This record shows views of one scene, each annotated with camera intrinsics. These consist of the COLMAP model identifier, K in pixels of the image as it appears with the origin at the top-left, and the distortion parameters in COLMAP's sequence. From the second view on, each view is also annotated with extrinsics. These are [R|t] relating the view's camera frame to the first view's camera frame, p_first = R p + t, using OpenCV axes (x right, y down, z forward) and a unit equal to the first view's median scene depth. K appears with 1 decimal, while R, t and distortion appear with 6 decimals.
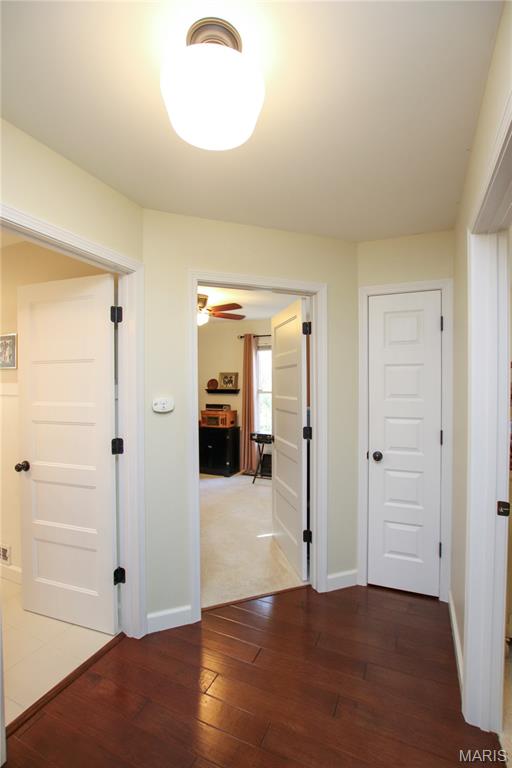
lens RADIAL K [[364.9, 0, 257.0], [0, 364.9, 386.0], [0, 0, 1]] dist [-0.030716, 0.002385]
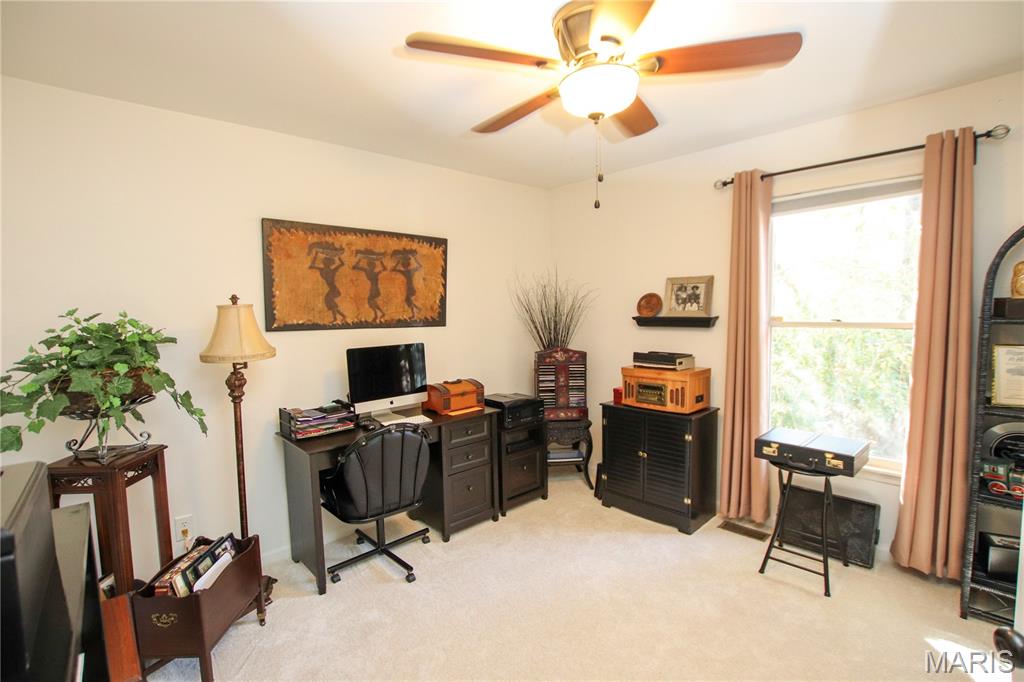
lens RADIAL K [[486.6, 0, 511.9], [0, 486.6, 344.8], [0, 0, 1]] dist [-0.030716, 0.002385]
pose [[0.923591, 0.009831, -0.383253, -0.053594], [0.020723, 0.996930, 0.075512, -0.005559], [0.382818, -0.077685, 0.920552, 0.422239]]
